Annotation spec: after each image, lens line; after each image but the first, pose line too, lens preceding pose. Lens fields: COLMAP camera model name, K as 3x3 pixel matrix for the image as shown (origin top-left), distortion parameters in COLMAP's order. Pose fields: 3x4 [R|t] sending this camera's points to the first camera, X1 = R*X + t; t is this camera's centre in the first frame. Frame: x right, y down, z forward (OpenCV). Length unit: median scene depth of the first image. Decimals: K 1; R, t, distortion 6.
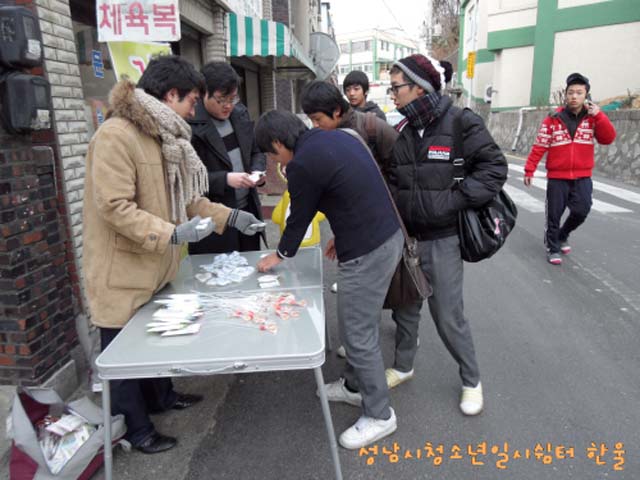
lens RADIAL K [[448.3, 0, 320.0], [0, 448.3, 240.0], [0, 0, 1]] dist [-0.007839, -0.005263]
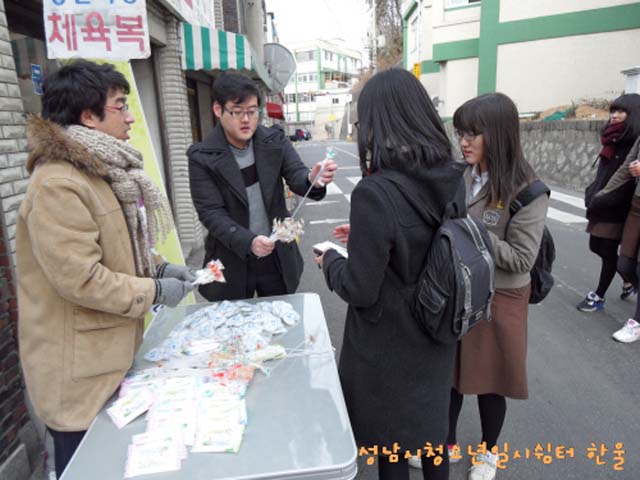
lens RADIAL K [[448.1, 0, 320.0], [0, 448.1, 240.0], [0, 0, 1]] dist [-0.000024, -0.005226]
pose [[0.993194, -0.036835, 0.110496, -0.040499], [0.038840, 0.999117, -0.016045, -0.031603], [-0.109808, 0.020227, 0.993747, 0.054021]]
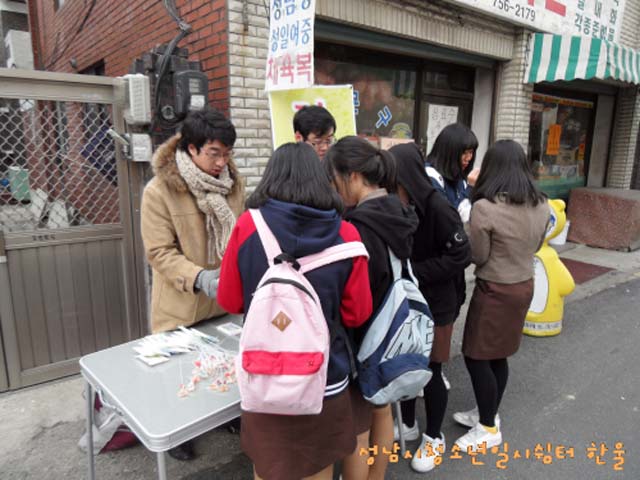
lens RADIAL K [[458.6, 0, 320.0], [0, 458.6, 240.0], [0, 0, 1]] dist [0.004607, -0.000019]
pose [[0.696896, 0.178002, -0.694731, 0.194208], [-0.214012, 0.976188, 0.035438, -0.057679], [0.684496, 0.123984, 0.718396, 0.119835]]
